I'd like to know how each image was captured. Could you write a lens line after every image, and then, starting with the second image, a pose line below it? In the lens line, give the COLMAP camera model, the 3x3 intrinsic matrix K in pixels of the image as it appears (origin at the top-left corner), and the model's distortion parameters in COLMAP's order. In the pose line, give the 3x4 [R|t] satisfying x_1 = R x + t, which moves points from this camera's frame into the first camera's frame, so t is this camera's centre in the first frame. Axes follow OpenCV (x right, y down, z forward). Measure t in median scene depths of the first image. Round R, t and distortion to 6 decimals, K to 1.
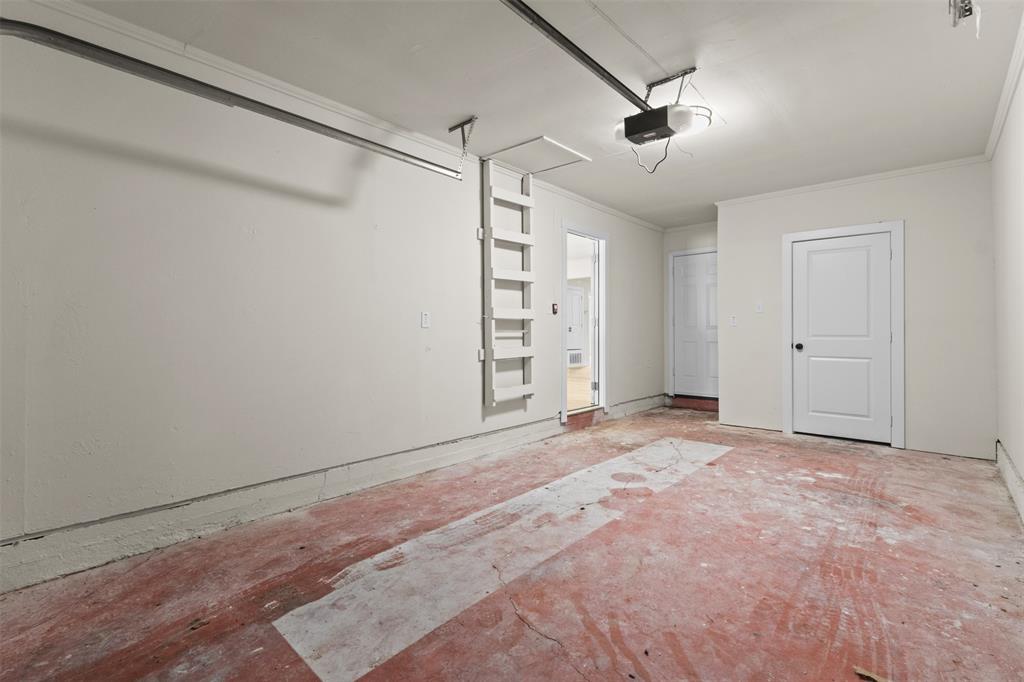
lens RADIAL K [[479.0, 0, 508.9], [0, 479.0, 333.0], [0, 0, 1]] dist [0.000827, -0.001981]
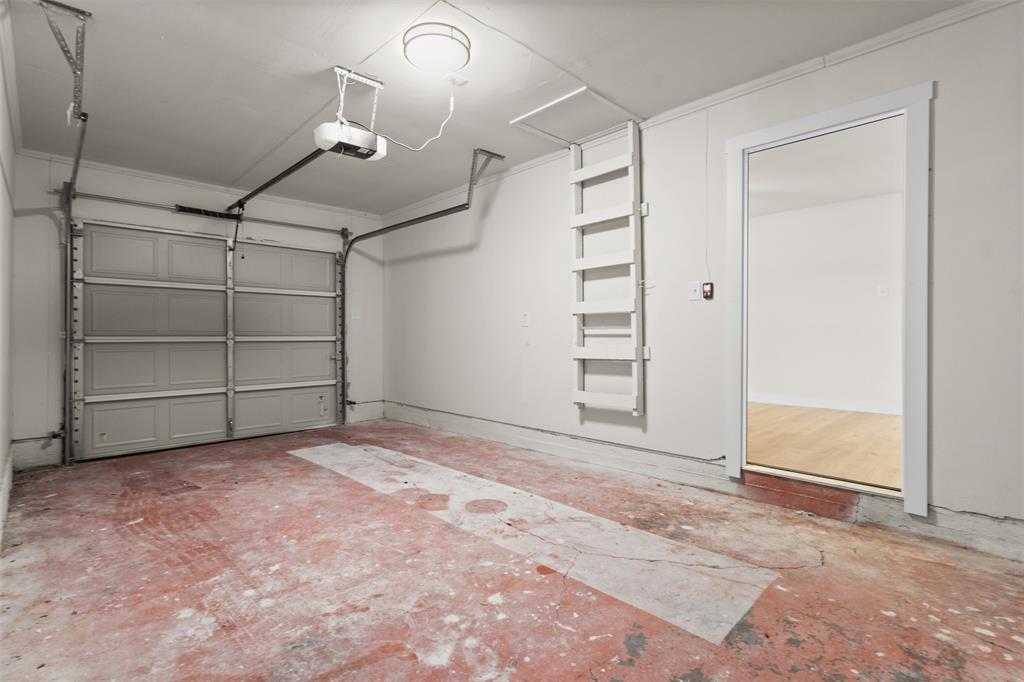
lens RADIAL K [[479.0, 0, 508.3], [0, 479.0, 340.2], [0, 0, 1]] dist [0.000827, -0.001981]
pose [[-0.074524, 0.011397, -0.997154, 1.269548], [0.002098, 0.999934, 0.011272, 0.012321], [0.997217, -0.001252, -0.074543, 1.322407]]
